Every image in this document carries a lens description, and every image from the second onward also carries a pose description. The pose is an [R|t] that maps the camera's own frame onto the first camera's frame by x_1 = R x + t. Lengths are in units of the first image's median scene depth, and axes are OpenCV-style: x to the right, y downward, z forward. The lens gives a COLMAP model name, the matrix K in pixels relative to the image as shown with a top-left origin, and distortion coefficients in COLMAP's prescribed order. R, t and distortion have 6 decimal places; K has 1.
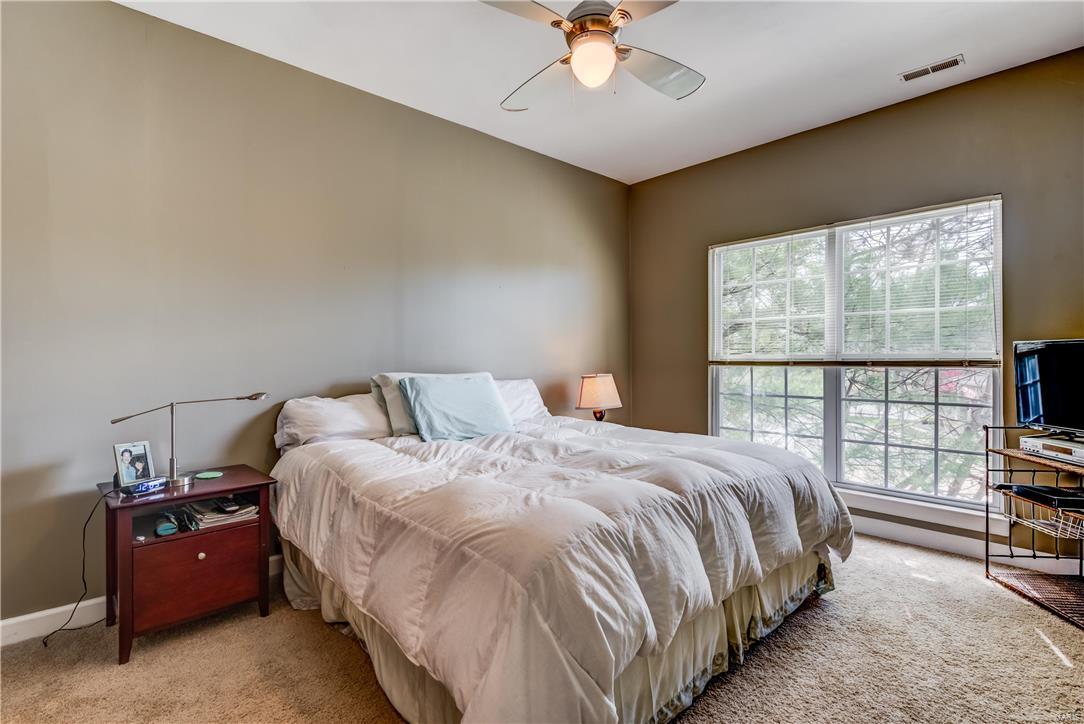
lens RADIAL K [[537.9, 0, 539.9], [0, 537.9, 355.5], [0, 0, 1]] dist [0.006702, 0.000089]
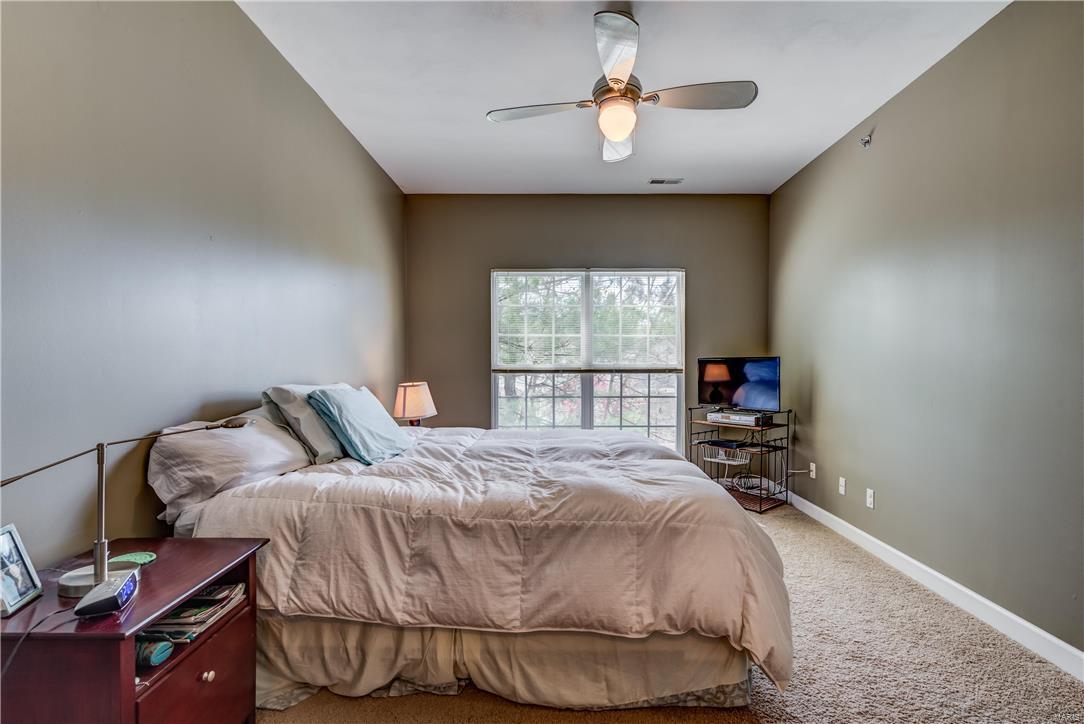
lens RADIAL K [[549.6, 0, 542.0], [0, 549.6, 362.0], [0, 0, 1]] dist [0.021831, -0.000067]
pose [[0.660691, 0.009376, 0.750600, -0.672512], [-0.008178, 0.999953, -0.005292, 0.000131], [-0.750614, -0.002642, 0.660736, 0.210491]]
